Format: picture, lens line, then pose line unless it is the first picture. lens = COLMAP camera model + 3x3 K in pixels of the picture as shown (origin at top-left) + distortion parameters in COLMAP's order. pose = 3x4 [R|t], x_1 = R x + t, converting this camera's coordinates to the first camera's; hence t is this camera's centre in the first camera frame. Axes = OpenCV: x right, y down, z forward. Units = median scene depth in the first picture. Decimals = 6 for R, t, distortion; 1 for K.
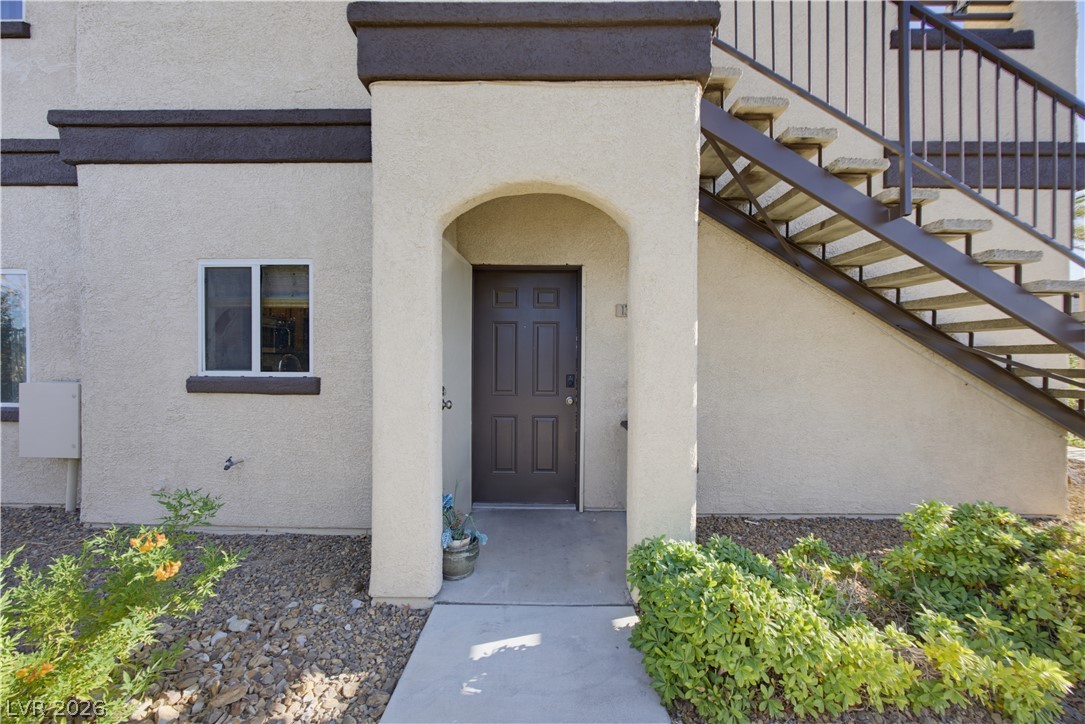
lens RADIAL K [[419.3, 0, 546.9], [0, 419.3, 353.4], [0, 0, 1]] dist [-0.023403, 0.008053]
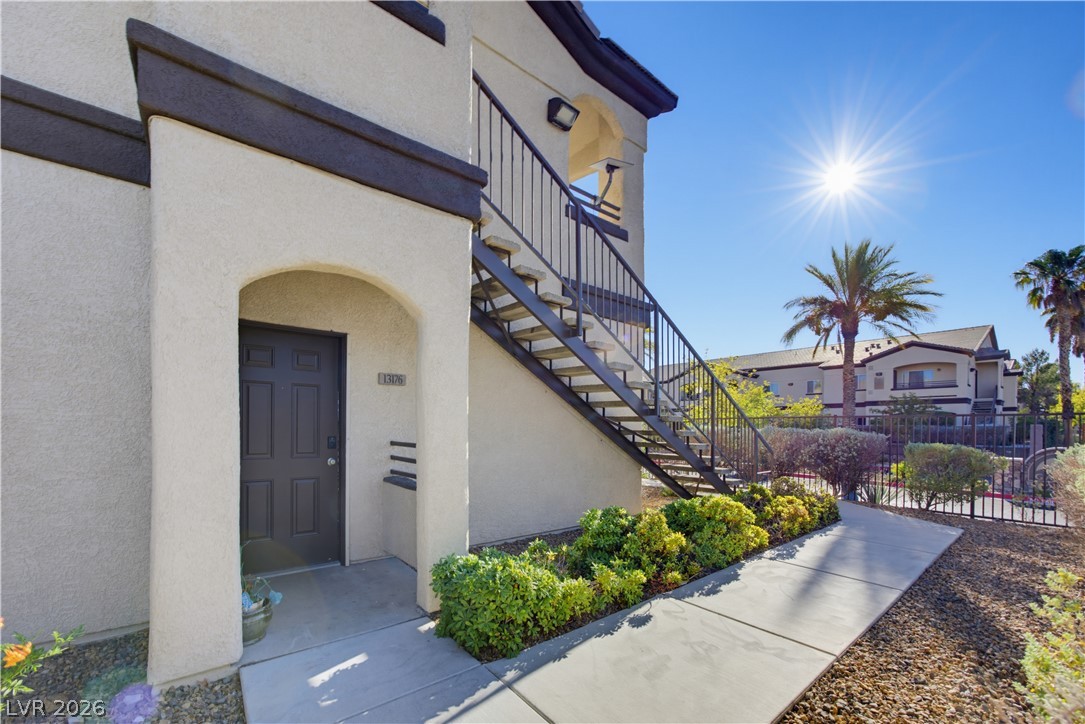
lens RADIAL K [[427.3, 0, 543.1], [0, 427.3, 380.6], [0, 0, 1]] dist [-0.024369, 0.008510]
pose [[0.777969, 0.069530, 0.624444, -0.271072], [-0.019582, 0.996058, -0.086513, -0.008969], [-0.627998, 0.055077, 0.776264, -0.199797]]
